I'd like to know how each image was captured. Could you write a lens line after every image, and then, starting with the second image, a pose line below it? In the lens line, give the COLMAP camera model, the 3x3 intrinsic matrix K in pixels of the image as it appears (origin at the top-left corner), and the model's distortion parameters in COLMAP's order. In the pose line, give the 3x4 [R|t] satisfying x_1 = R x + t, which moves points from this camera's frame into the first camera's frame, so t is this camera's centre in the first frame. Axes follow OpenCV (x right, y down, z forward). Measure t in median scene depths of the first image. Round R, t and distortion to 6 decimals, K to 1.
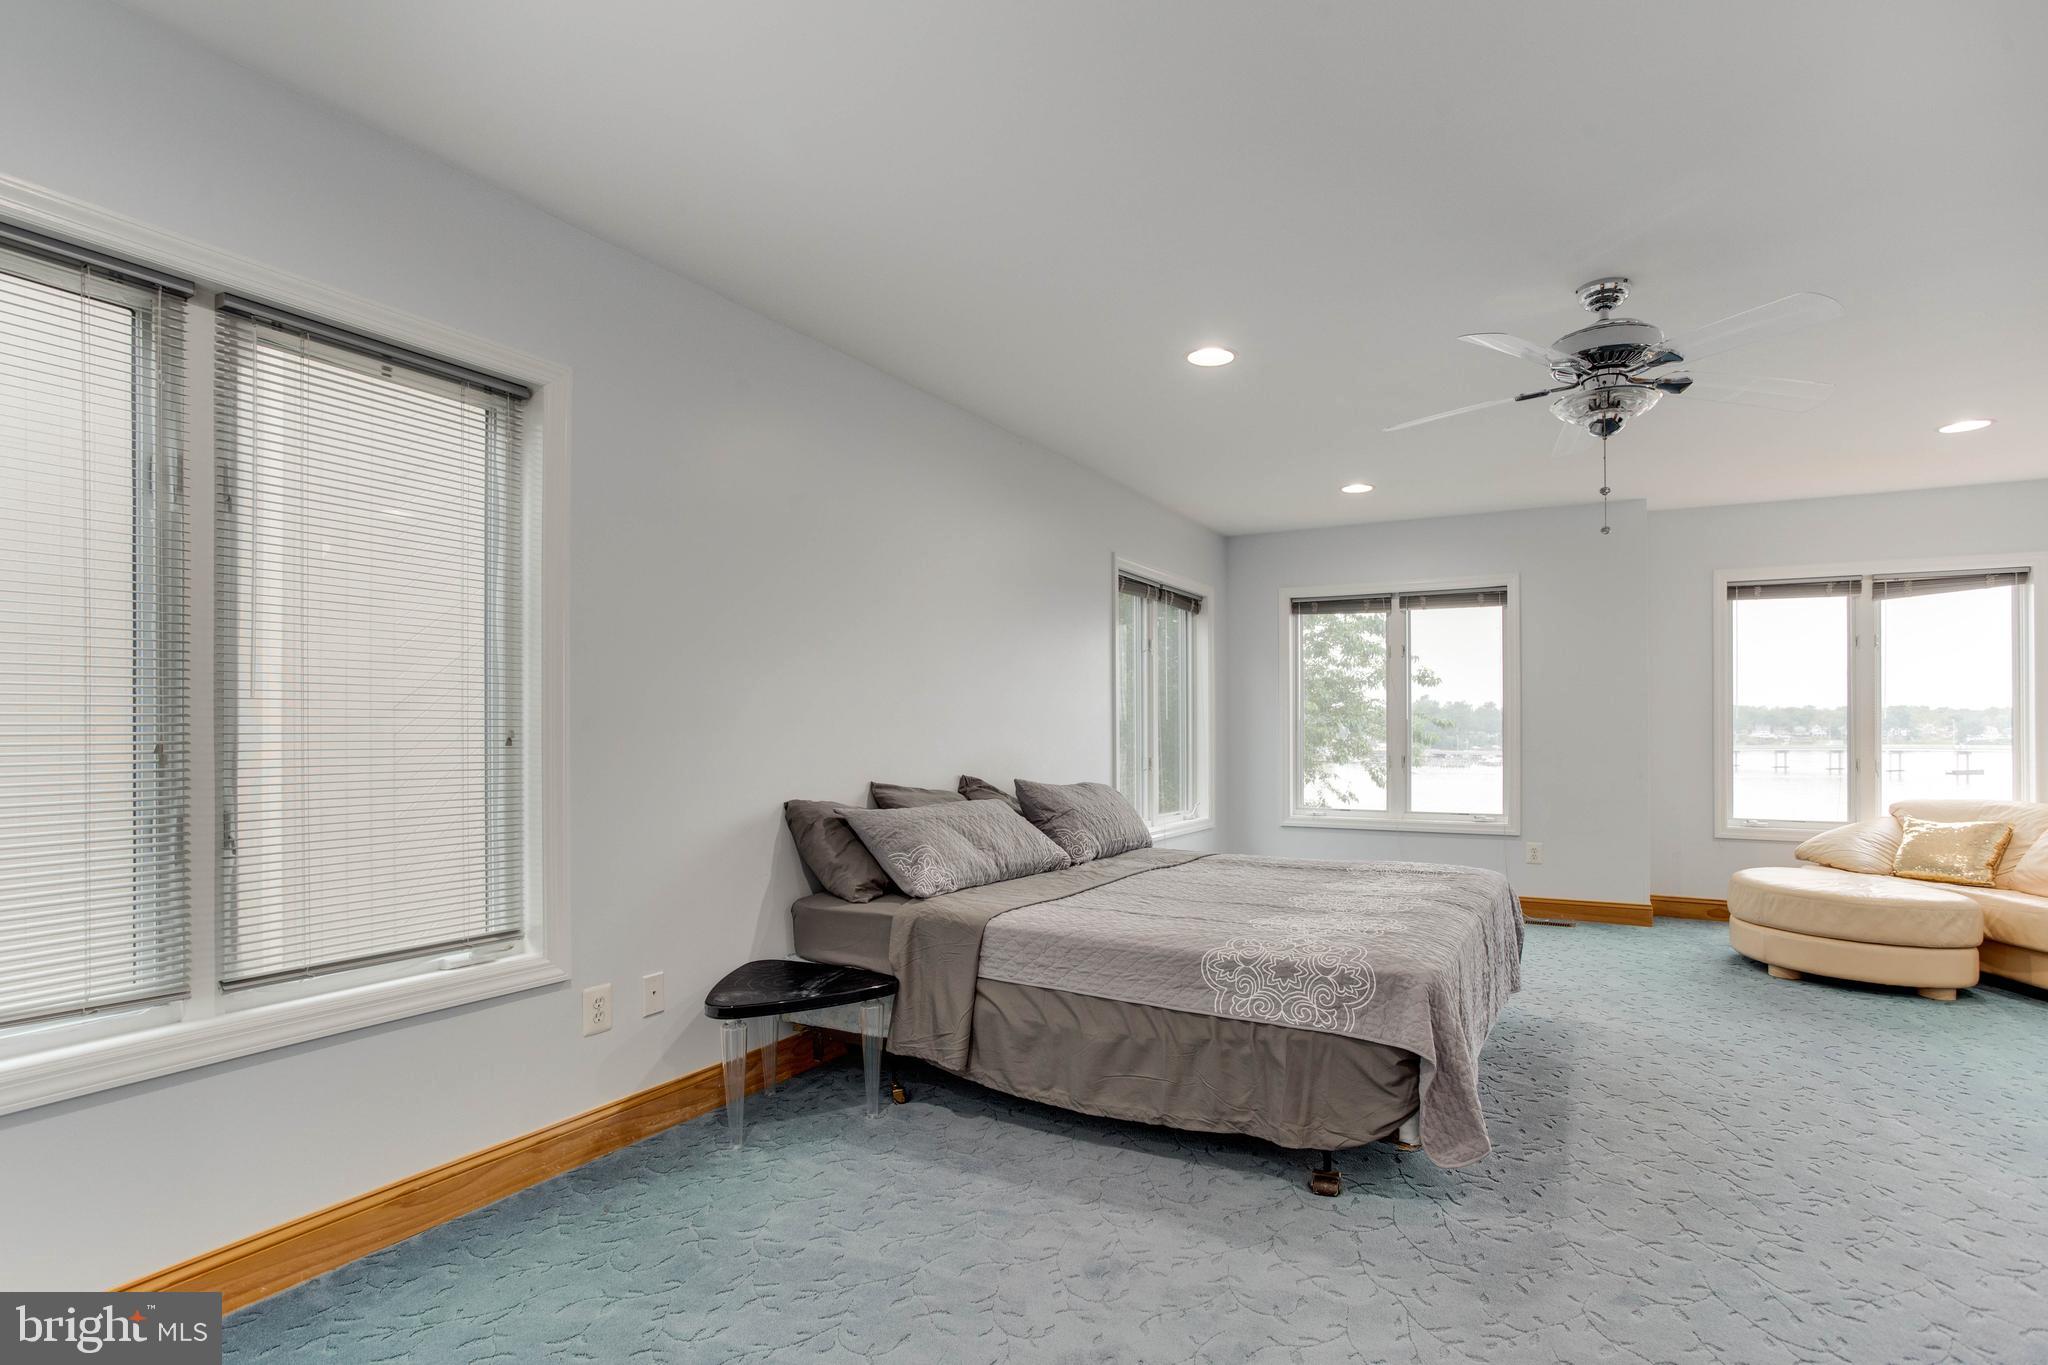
lens RADIAL K [[996.0, 0, 1019.9], [0, 996.0, 730.6], [0, 0, 1]] dist [-0.027957, 0.014228]
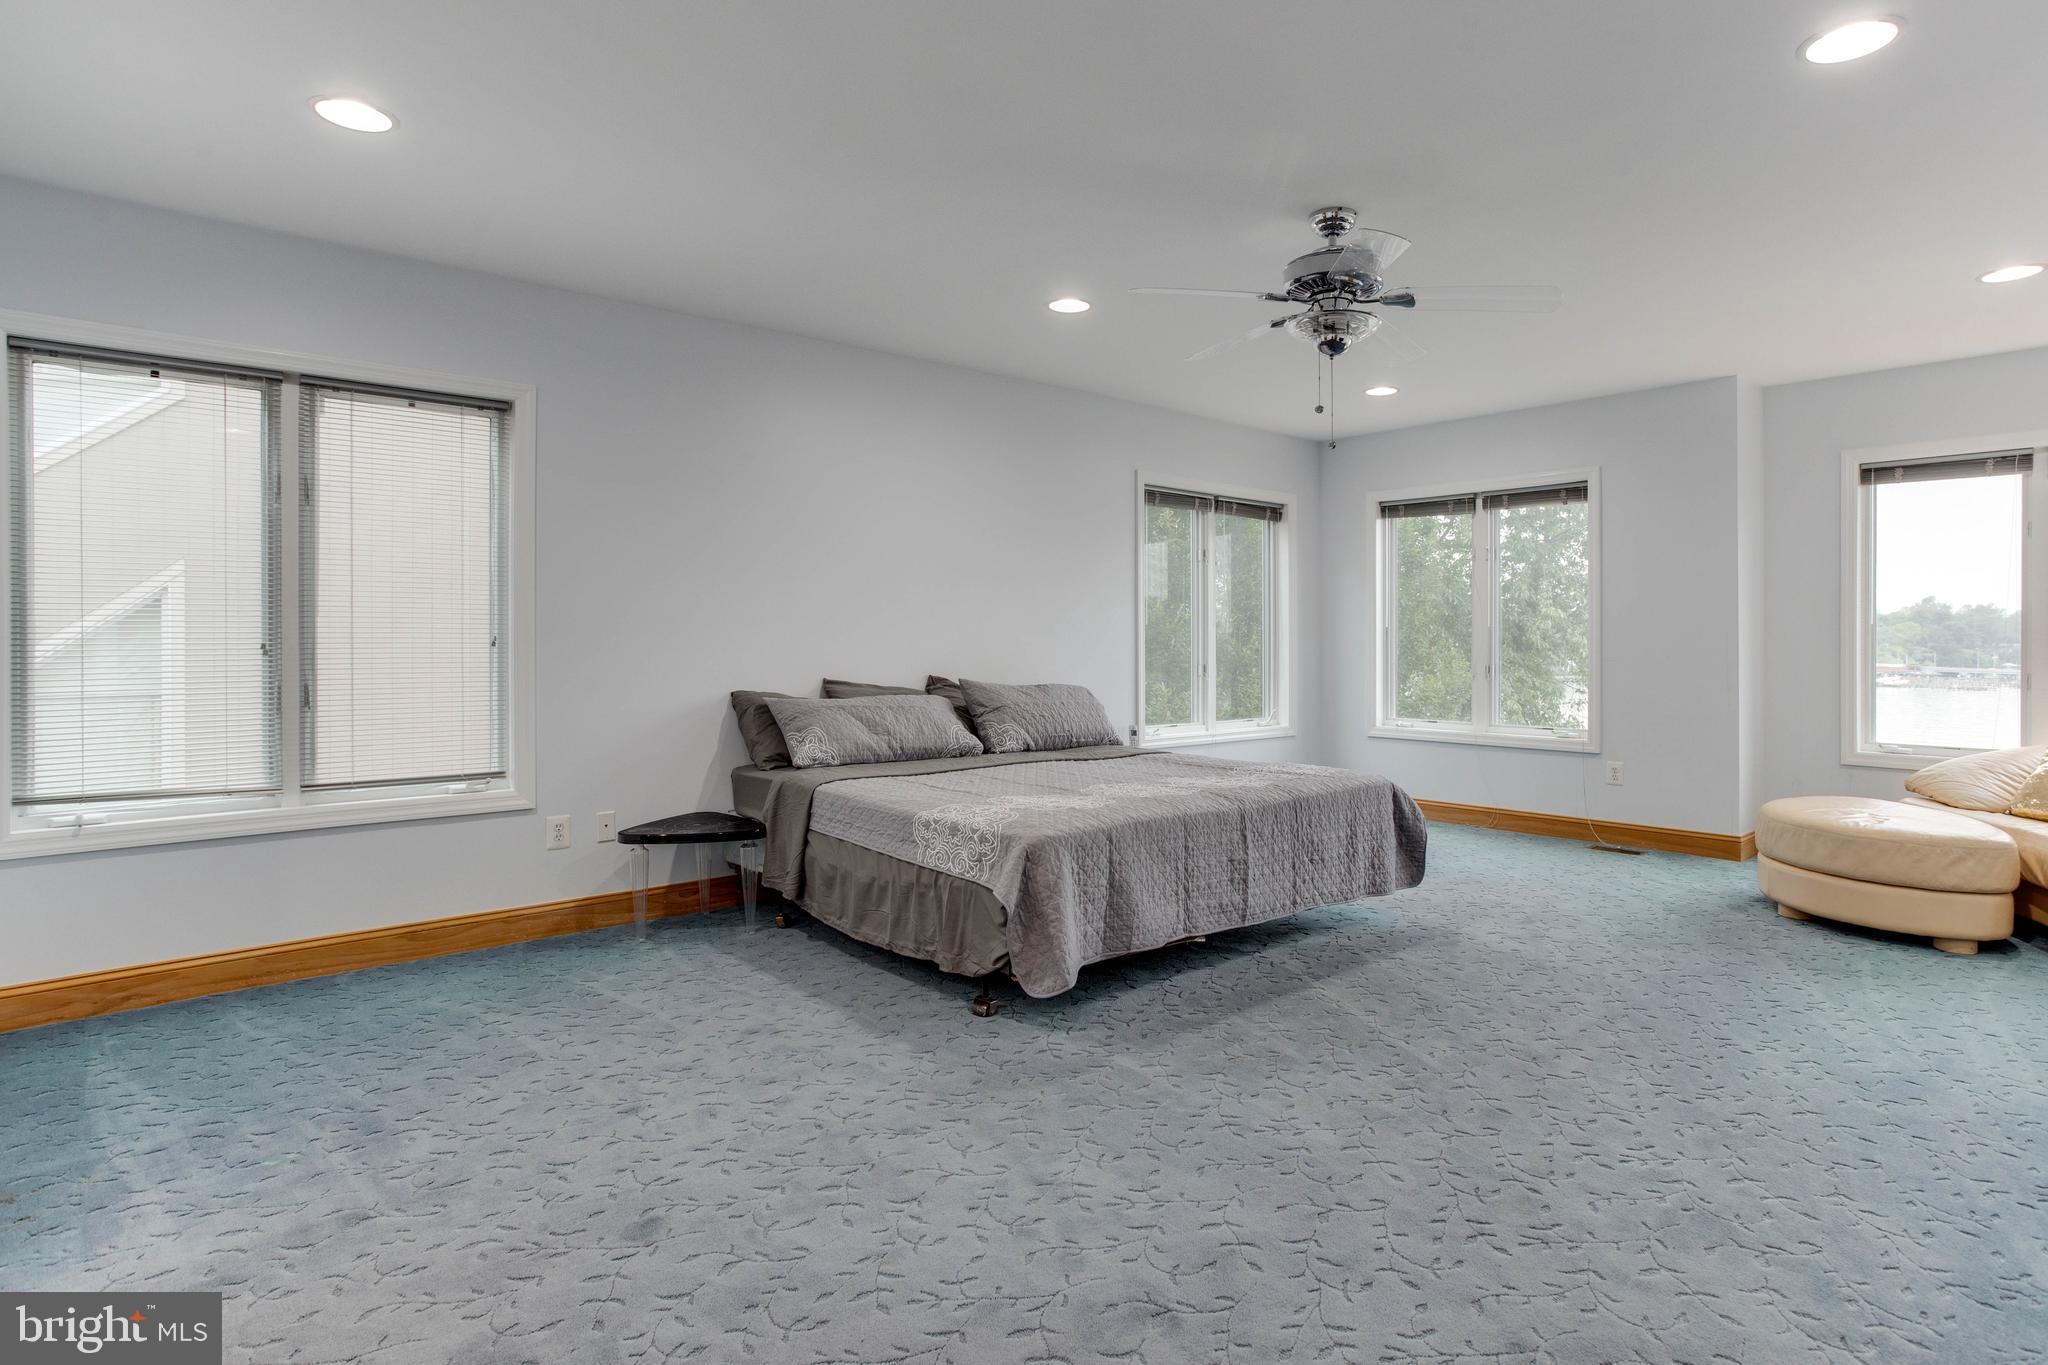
lens RADIAL K [[996.0, 0, 958.0], [0, 996.0, 640.8], [0, 0, 1]] dist [-0.027957, 0.014228]
pose [[0.937311, 0.000906, -0.348493, 0.554037], [-0.000816, 1.000000, 0.000403, 0.005021], [0.348494, -0.000094, 0.937311, -0.124148]]
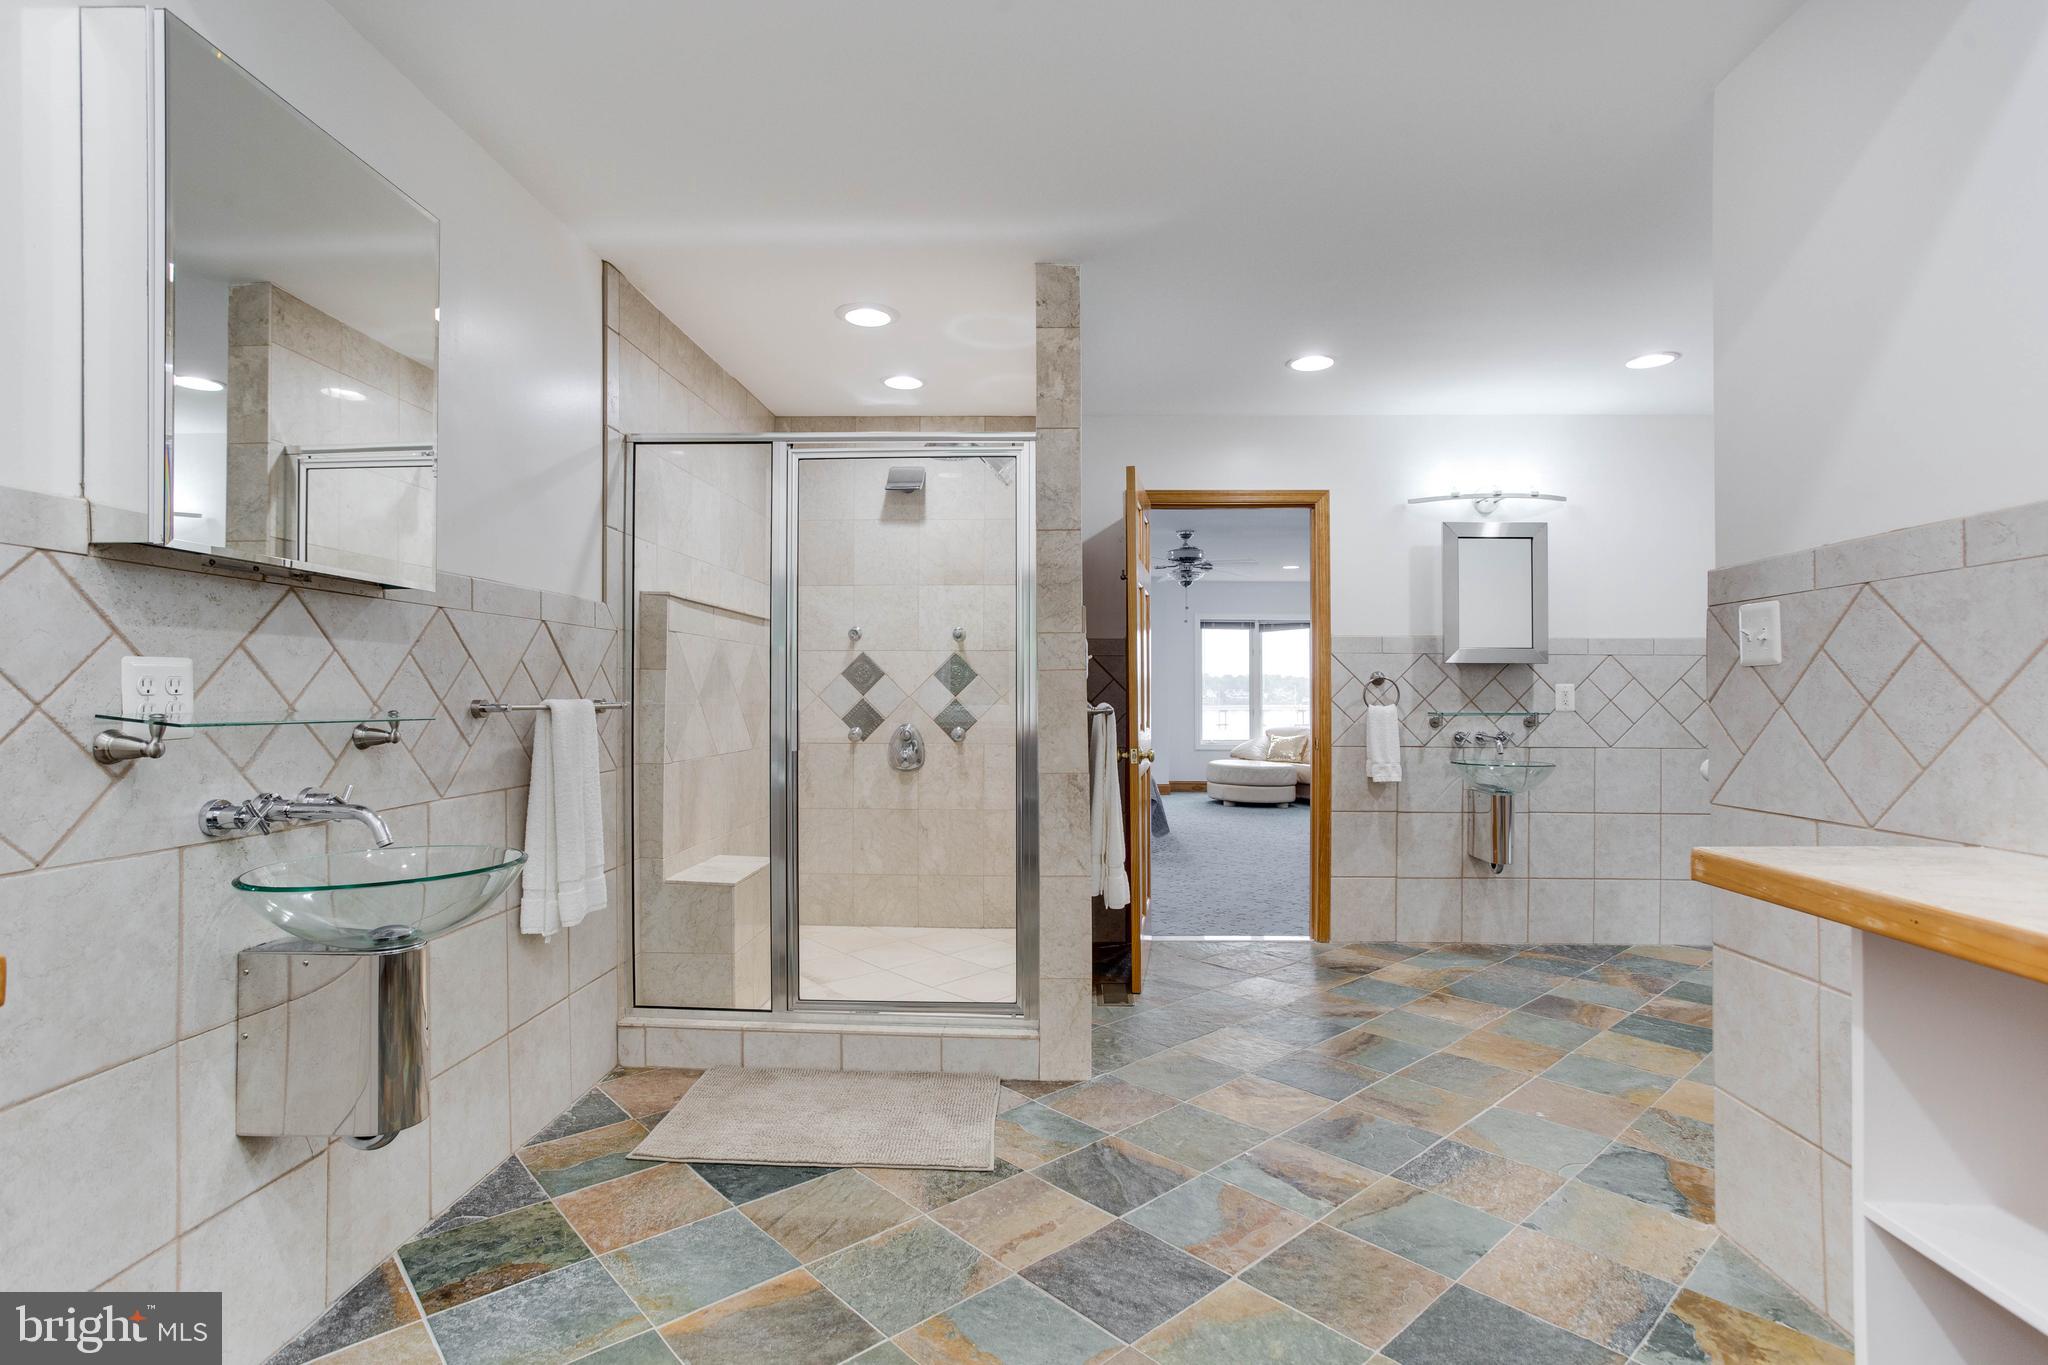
lens RADIAL K [[996.0, 0, 1019.3], [0, 996.0, 684.9], [0, 0, 1]] dist [-0.027957, 0.014228]
pose [[0.883604, 0.001749, 0.468232, -1.020036], [0.001900, 0.999971, -0.007319, -0.012015], [-0.468232, 0.007357, 0.883575, -1.119355]]
